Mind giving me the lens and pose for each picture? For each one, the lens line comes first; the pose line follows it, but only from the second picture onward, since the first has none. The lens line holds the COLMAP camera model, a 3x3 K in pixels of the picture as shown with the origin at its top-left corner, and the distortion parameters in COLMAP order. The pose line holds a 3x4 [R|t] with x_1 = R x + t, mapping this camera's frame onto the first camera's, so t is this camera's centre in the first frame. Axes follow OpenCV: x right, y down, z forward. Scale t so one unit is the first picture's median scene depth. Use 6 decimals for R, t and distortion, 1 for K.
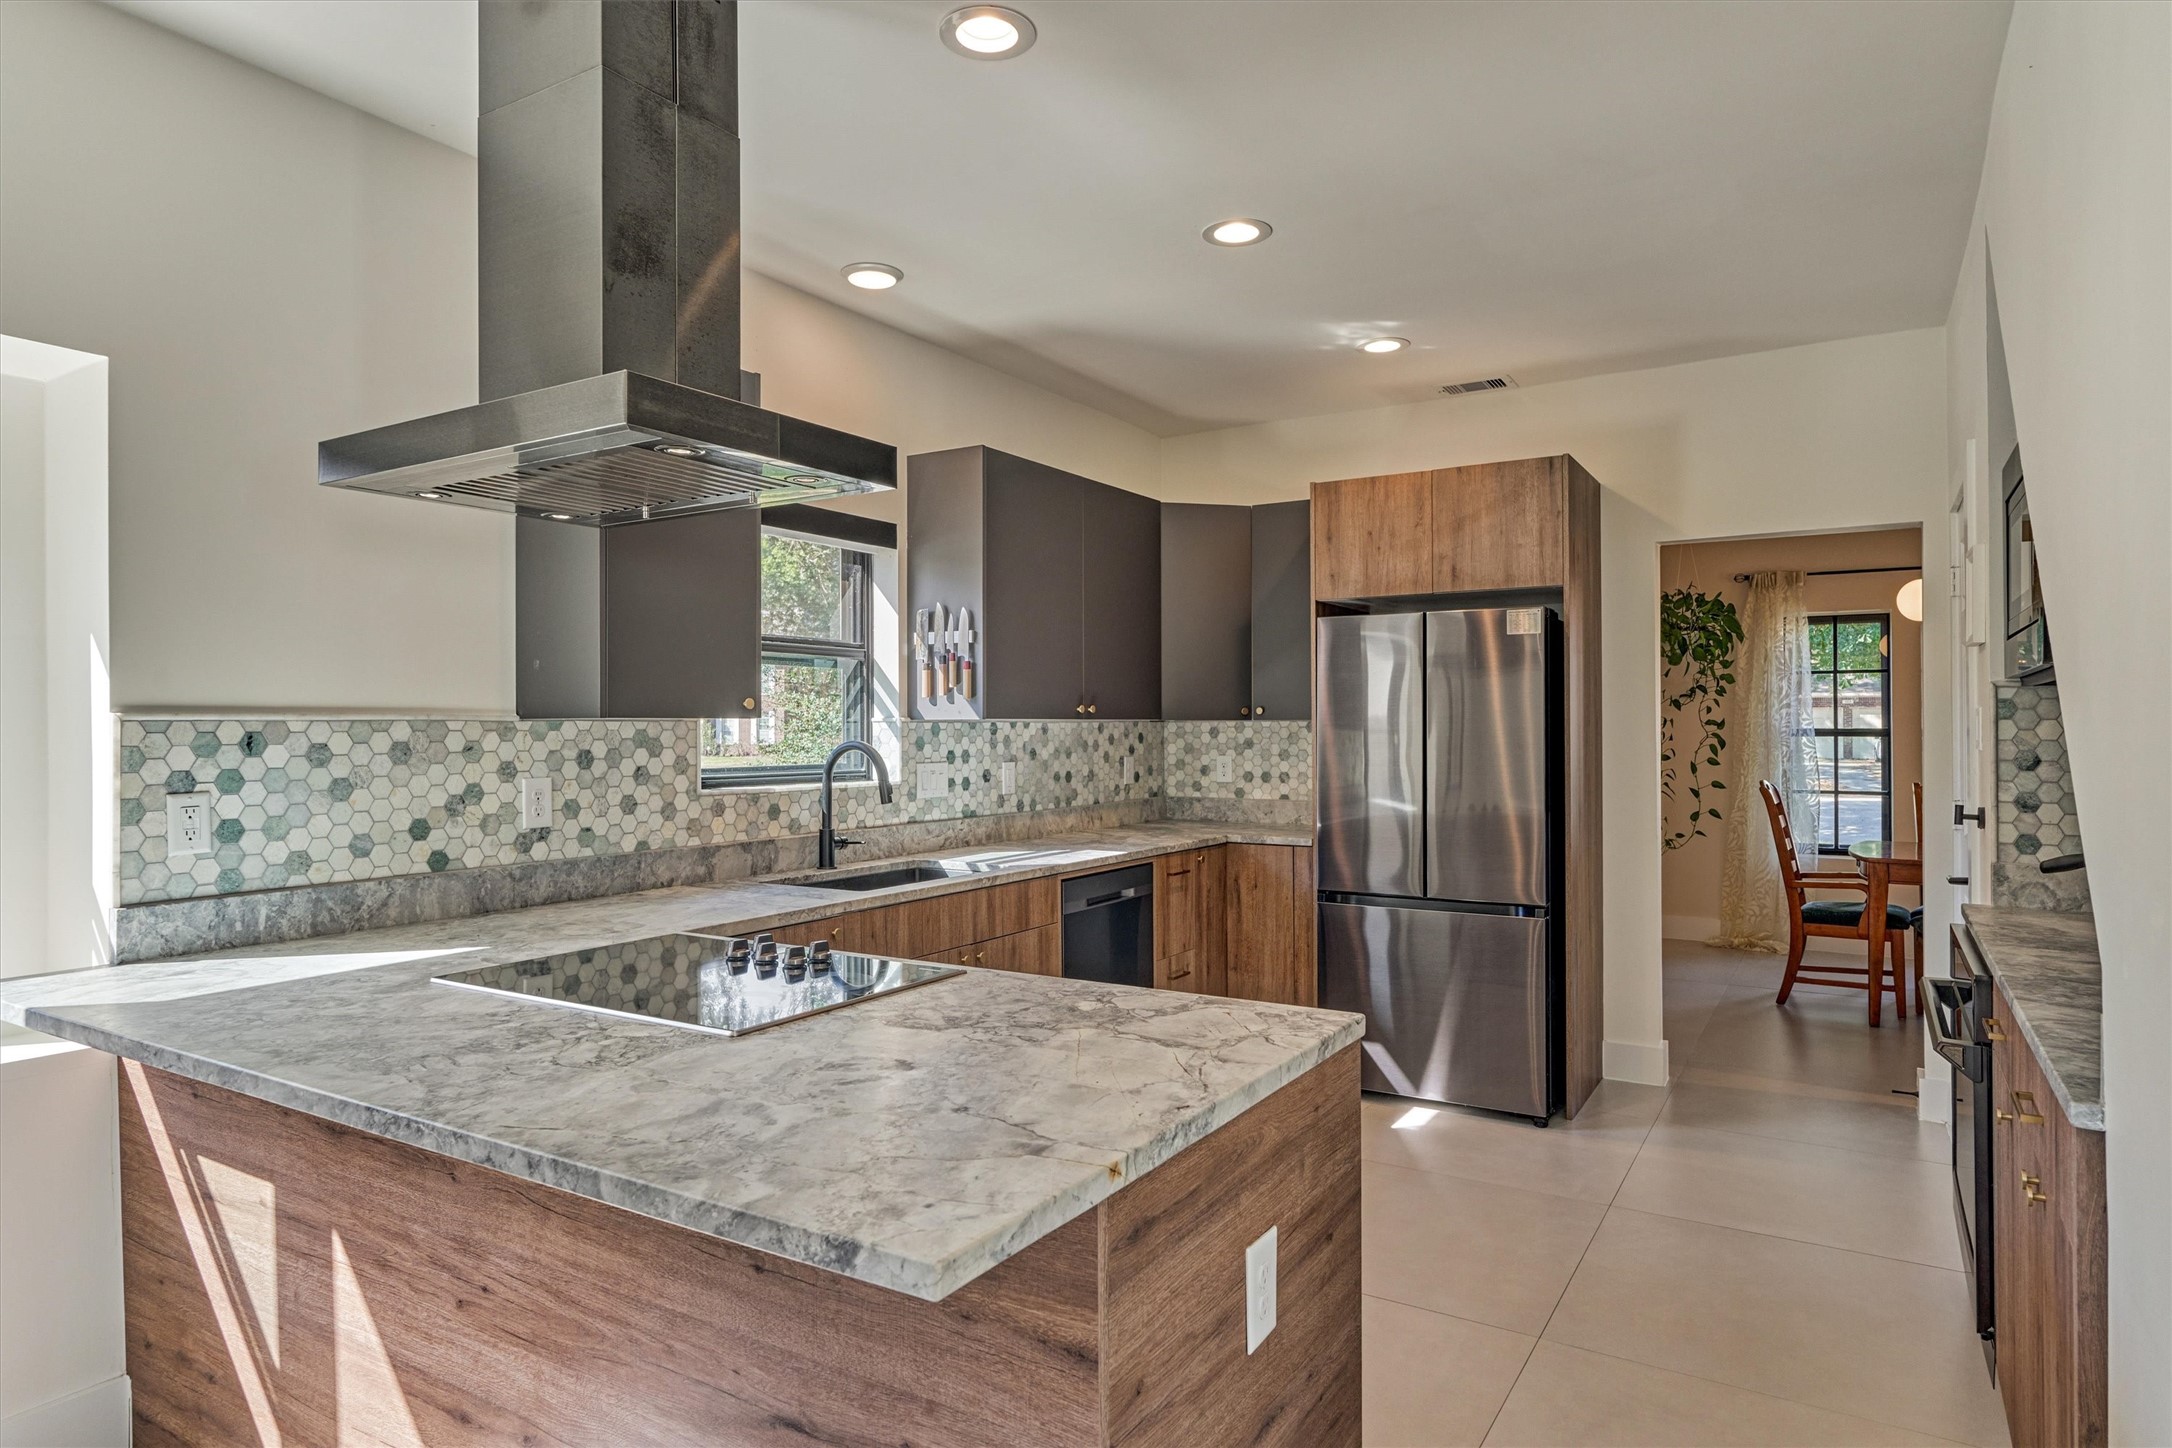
lens RADIAL K [[1259.4, 0, 1097.3], [0, 1259.4, 713.0], [0, 0, 1]] dist [0.003384, -0.000168]
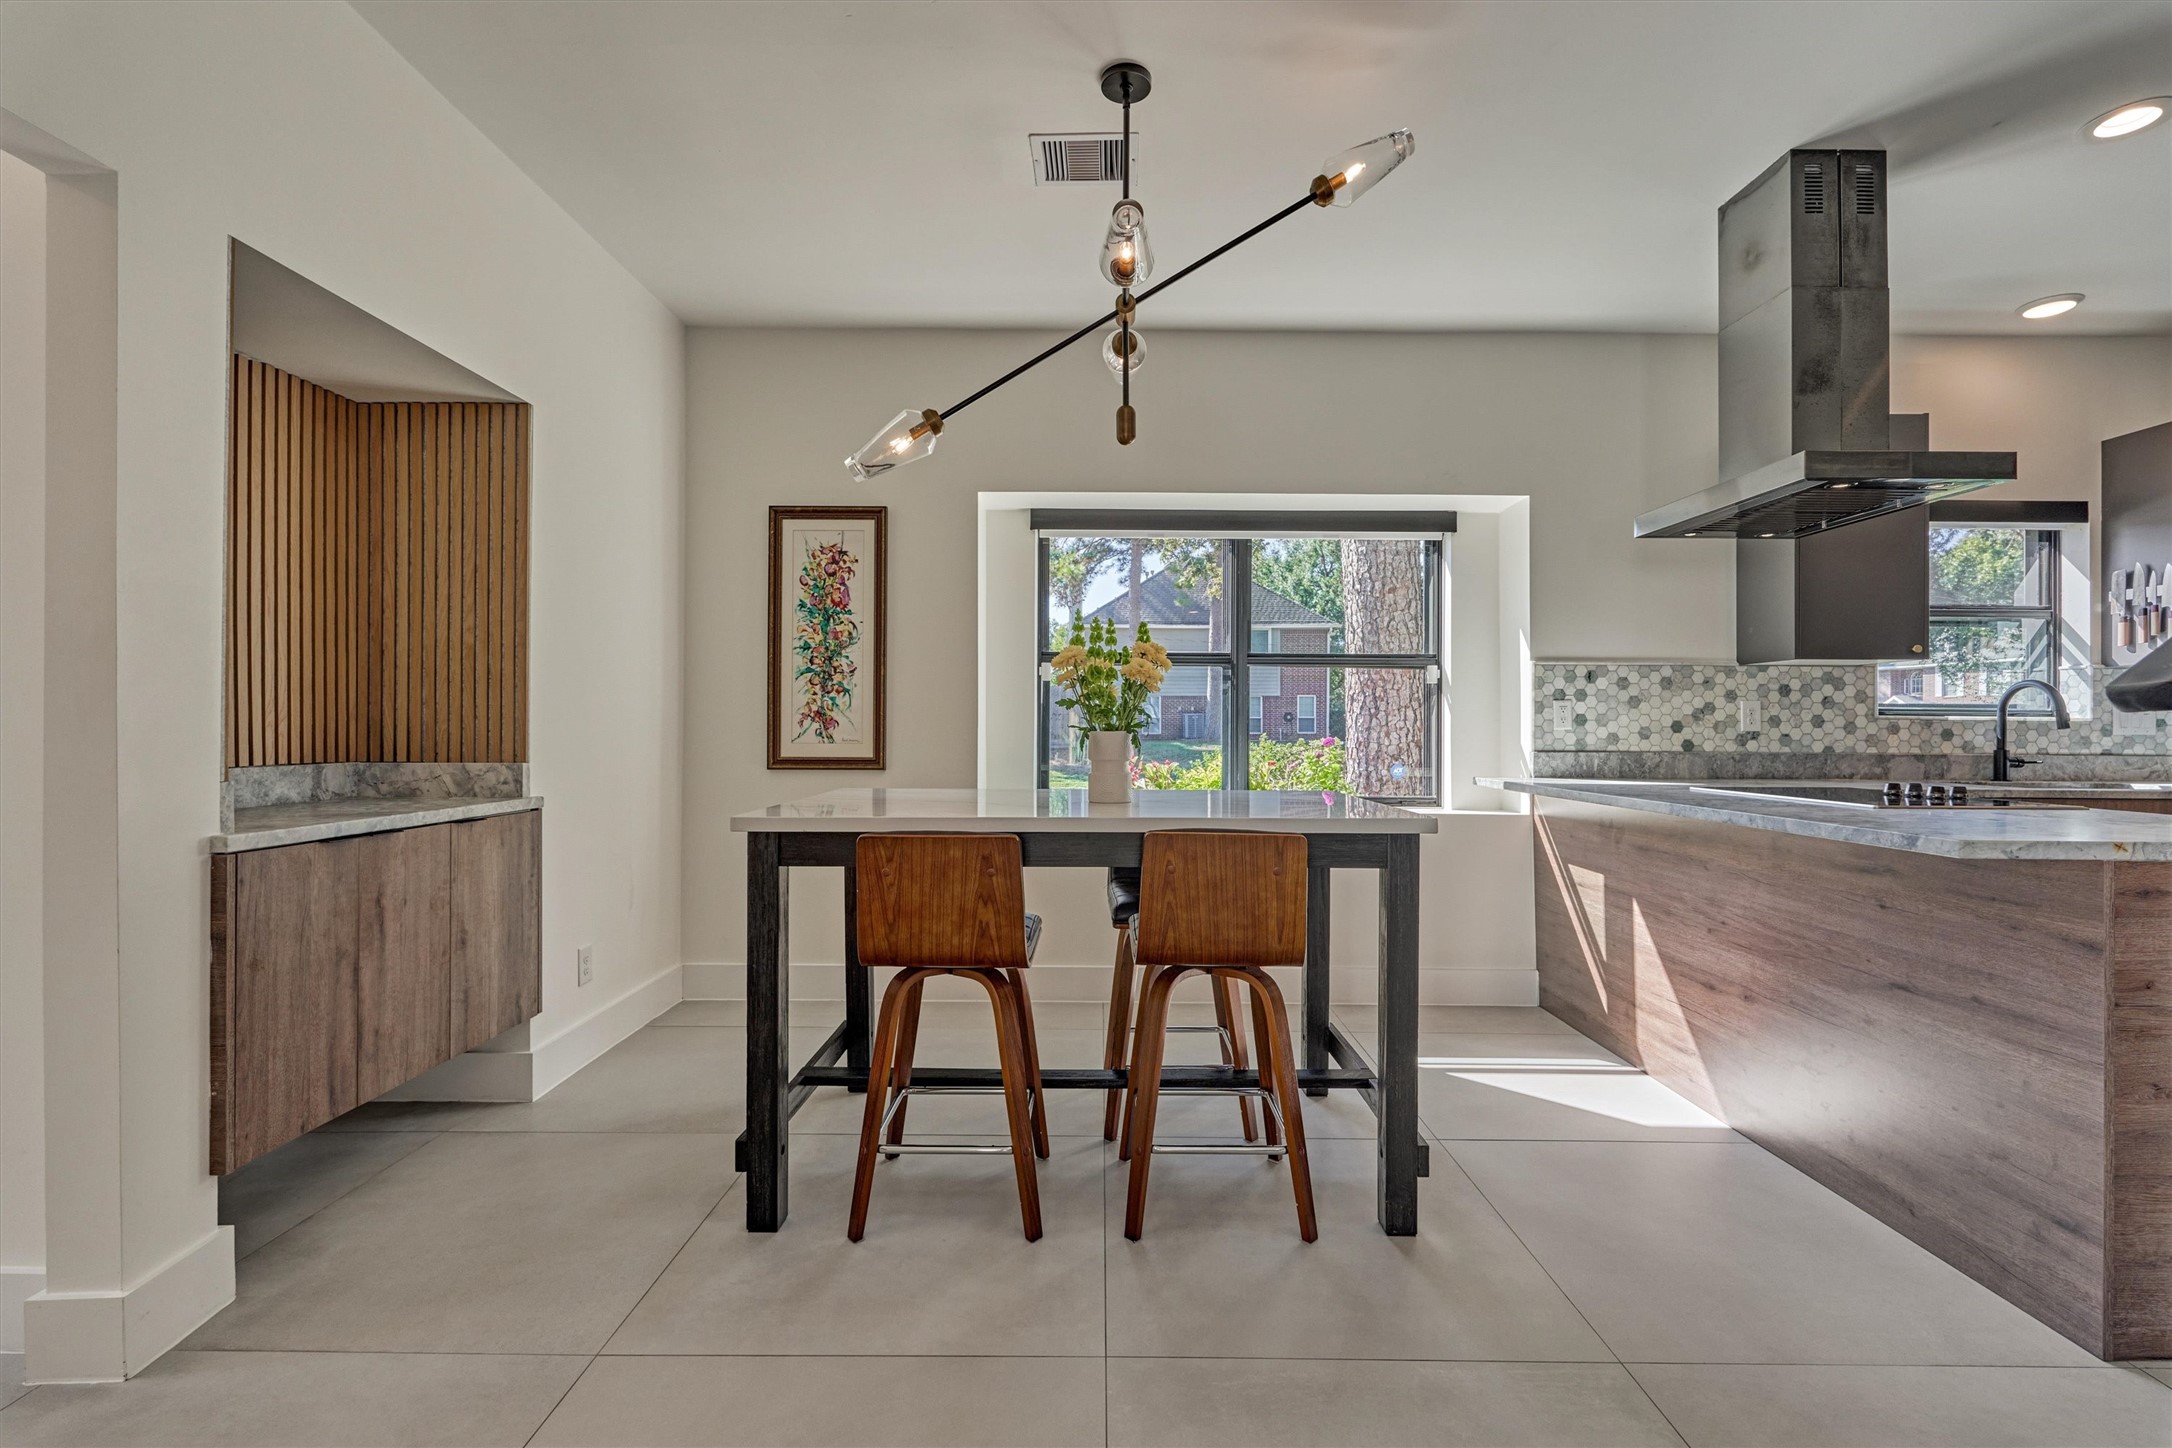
lens RADIAL K [[916.7, 0, 1095.7], [0, 916.7, 715.6], [0, 0, 1]] dist [-0.009730, 0.000882]
pose [[0.507964, 0.004146, -0.861369, 0.115680], [0.000174, 0.999988, 0.004916, 0.053094], [0.861379, -0.002647, 0.507957, -0.268950]]
